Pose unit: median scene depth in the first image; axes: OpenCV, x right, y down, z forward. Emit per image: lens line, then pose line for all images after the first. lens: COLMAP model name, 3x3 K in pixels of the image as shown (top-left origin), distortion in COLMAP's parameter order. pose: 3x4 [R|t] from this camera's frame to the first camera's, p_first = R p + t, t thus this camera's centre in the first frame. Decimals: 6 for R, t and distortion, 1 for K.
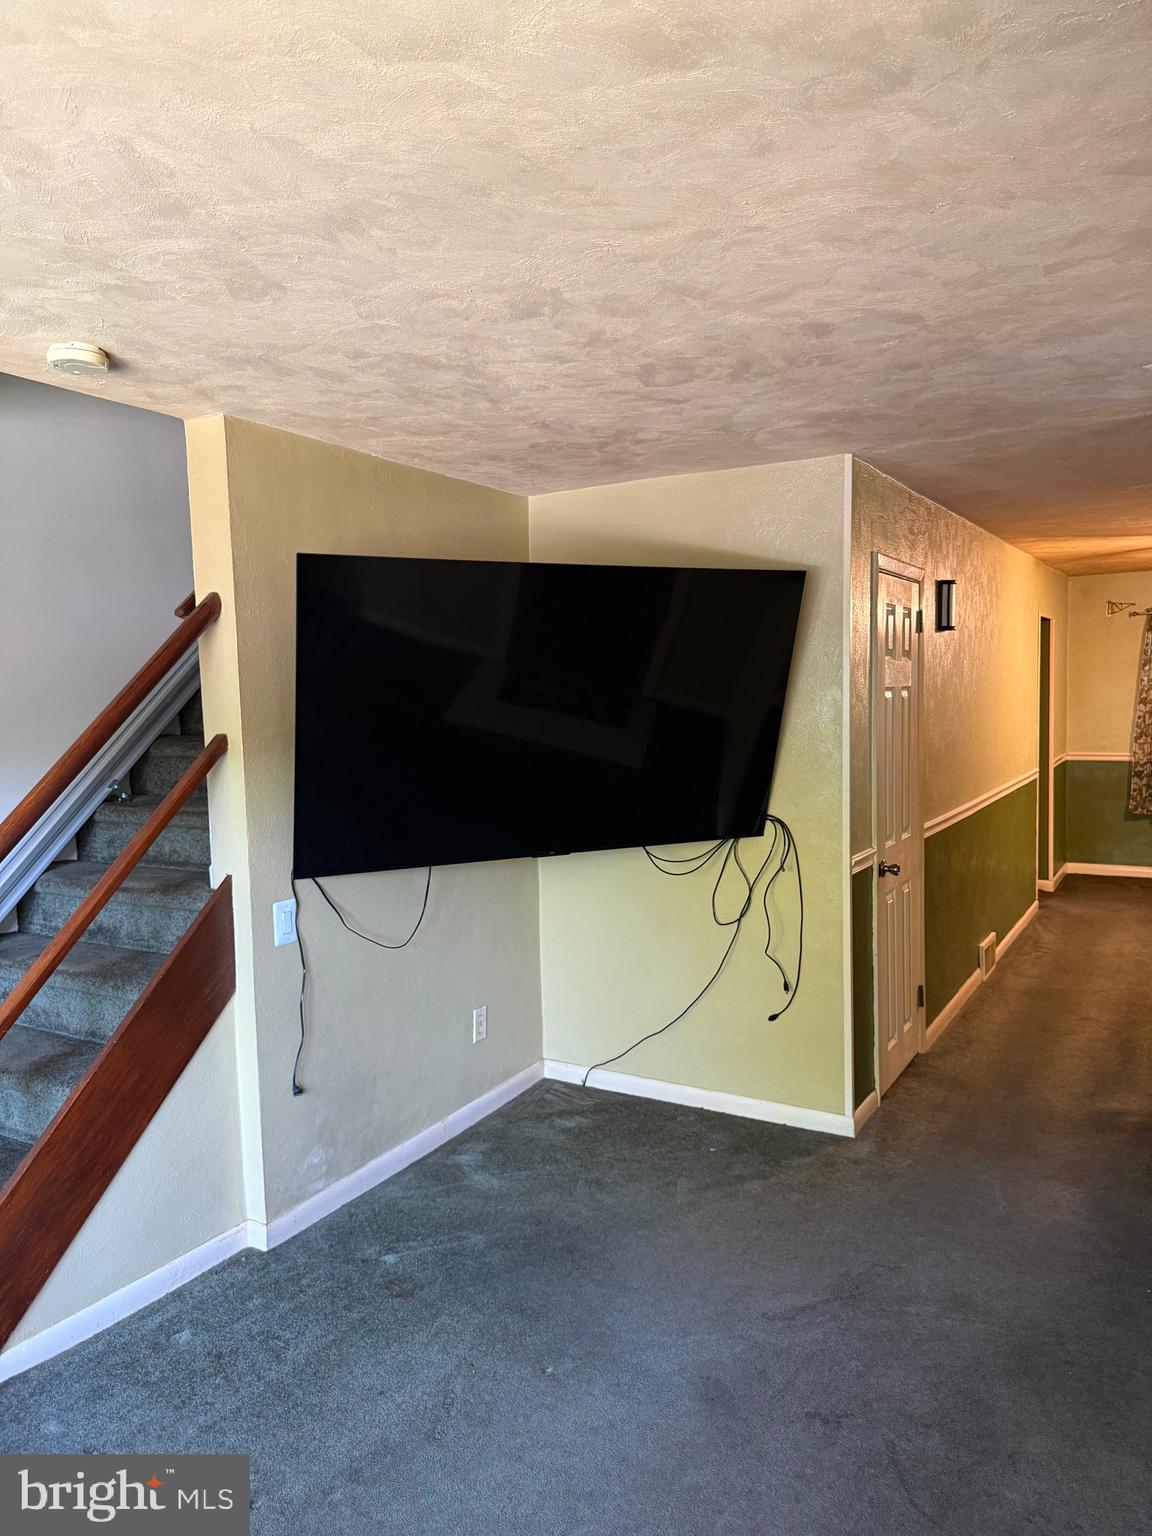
lens RADIAL K [[1090.6, 0, 589.3], [0, 1090.6, 773.5], [0, 0, 1]] dist [0.033860, -0.003279]
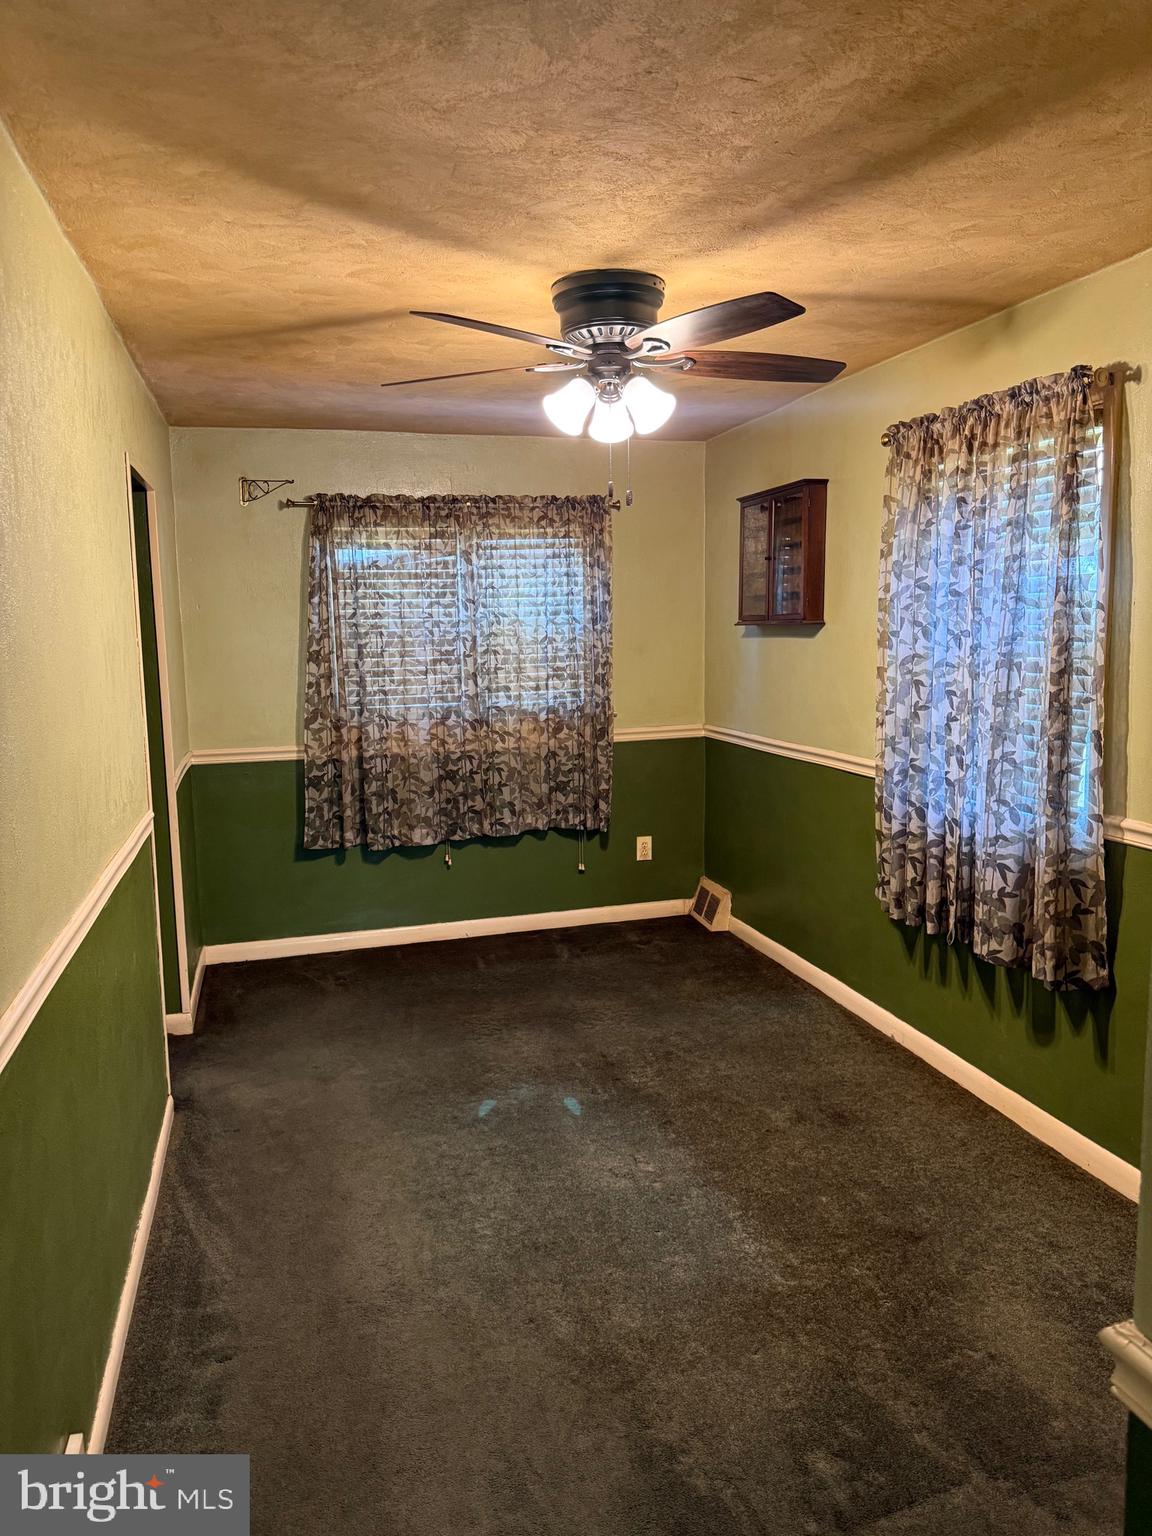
lens RADIAL K [[1090.6, 0, 591.3], [0, 1090.6, 762.9], [0, 0, 1]] dist [0.033860, -0.003279]
pose [[0.699722, -0.082464, 0.709639, 0.191567], [0.055370, 0.996588, 0.061213, -0.037309], [-0.712266, -0.003539, 0.701901, 0.489317]]
